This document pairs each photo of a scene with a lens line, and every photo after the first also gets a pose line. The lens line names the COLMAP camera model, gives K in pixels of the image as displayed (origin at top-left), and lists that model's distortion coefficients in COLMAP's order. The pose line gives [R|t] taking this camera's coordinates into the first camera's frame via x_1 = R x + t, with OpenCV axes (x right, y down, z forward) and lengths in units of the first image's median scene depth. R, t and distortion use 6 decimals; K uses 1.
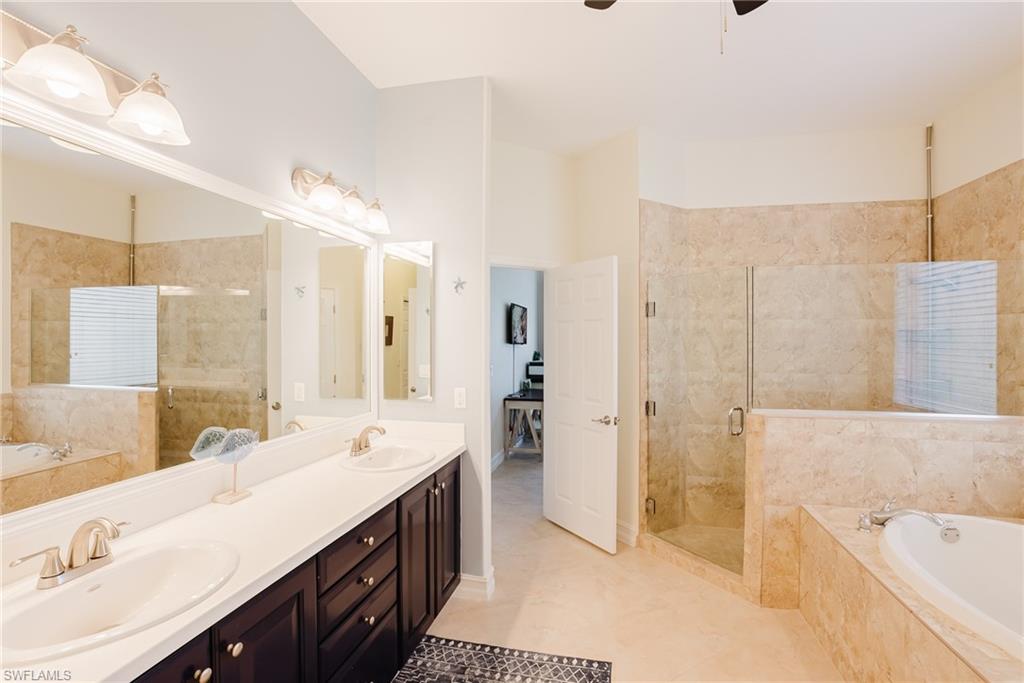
lens RADIAL K [[464.3, 0, 514.4], [0, 464.3, 339.6], [0, 0, 1]] dist [-0.004508, 0.001406]
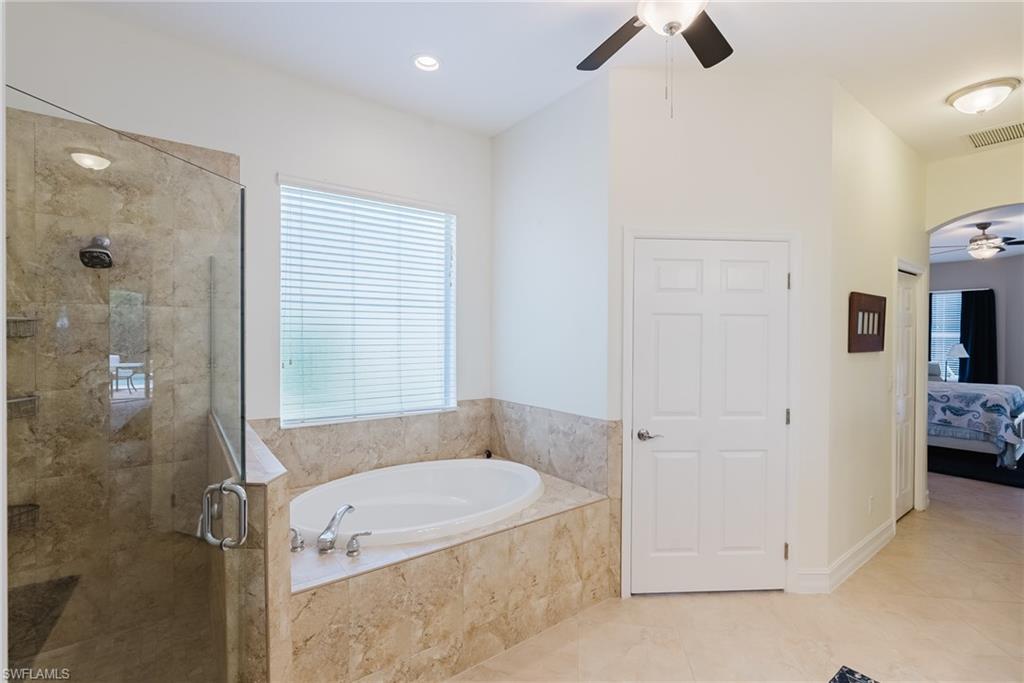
lens RADIAL K [[464.3, 0, 514.4], [0, 464.3, 339.6], [0, 0, 1]] dist [-0.004508, 0.001406]
pose [[-0.764553, -0.008858, 0.644500, -0.033839], [-0.002427, 0.999938, 0.010865, -0.002033], [-0.644557, 0.006742, -0.764527, 1.272767]]
